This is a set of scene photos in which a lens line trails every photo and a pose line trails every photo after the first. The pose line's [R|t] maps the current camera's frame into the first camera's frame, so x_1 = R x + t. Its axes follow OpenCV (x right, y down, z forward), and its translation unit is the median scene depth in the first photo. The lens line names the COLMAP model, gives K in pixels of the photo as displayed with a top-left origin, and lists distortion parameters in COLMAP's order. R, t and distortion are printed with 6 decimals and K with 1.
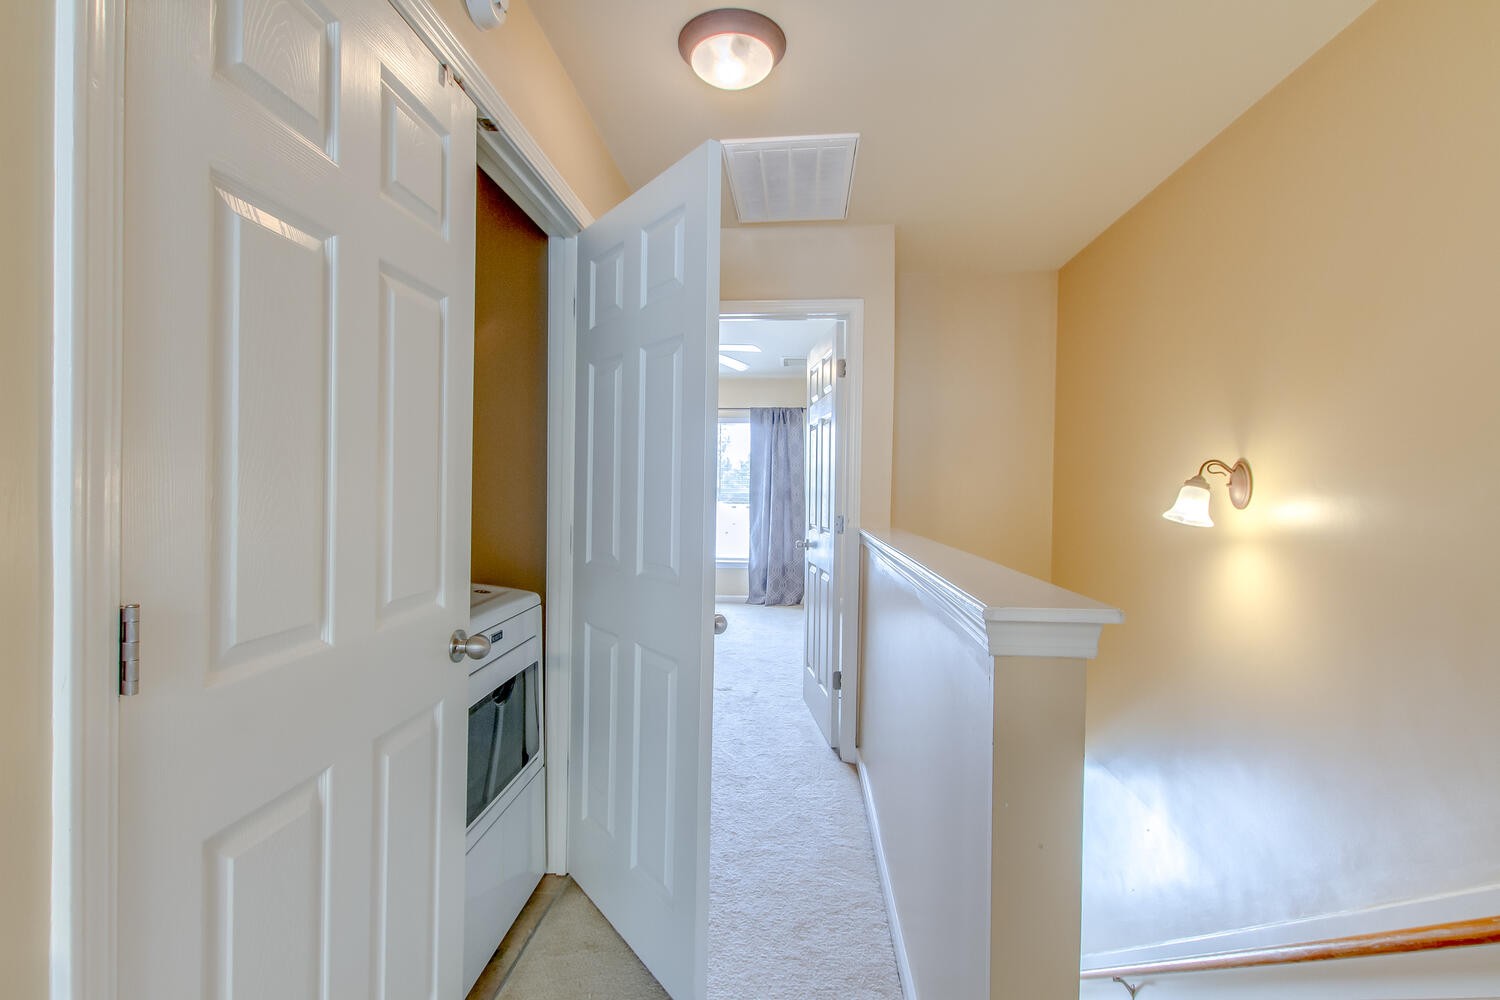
lens RADIAL K [[691.2, 0, 747.8], [0, 691.2, 494.0], [0, 0, 1]] dist [0.013021, -0.002113]
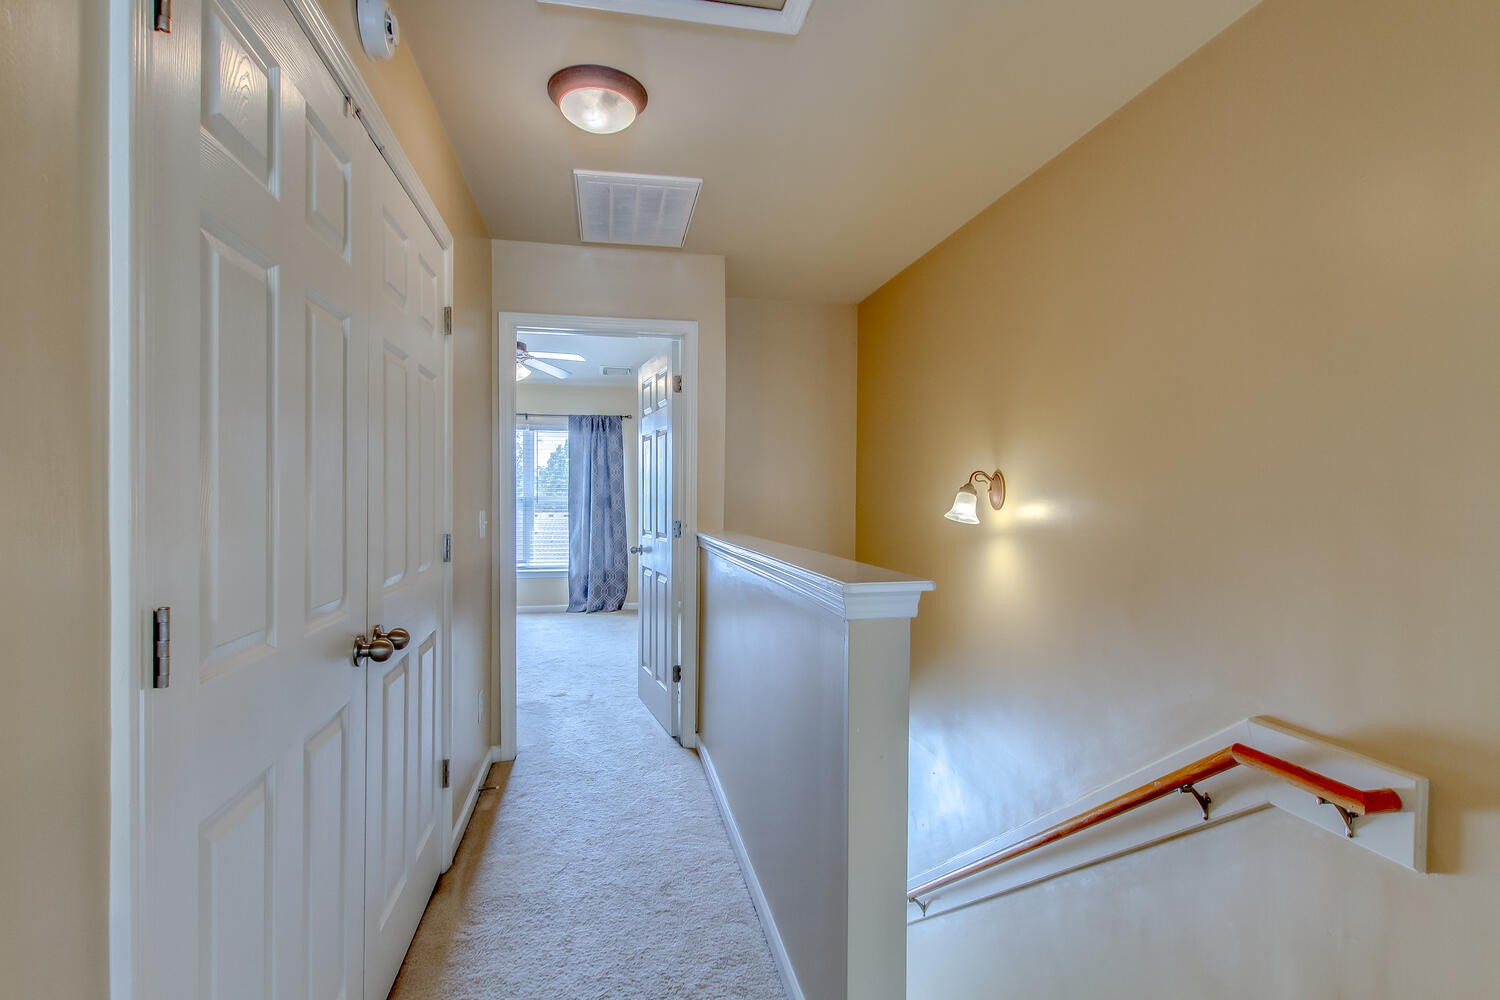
lens RADIAL K [[691.2, 0, 752.2], [0, 691.2, 500.4], [0, 0, 1]] dist [0.013021, -0.002113]
pose [[0.960168, -0.010355, 0.279231, -0.075889], [0.010451, 0.999945, 0.001147, -0.001403], [-0.279228, 0.001817, 0.960223, -0.091930]]
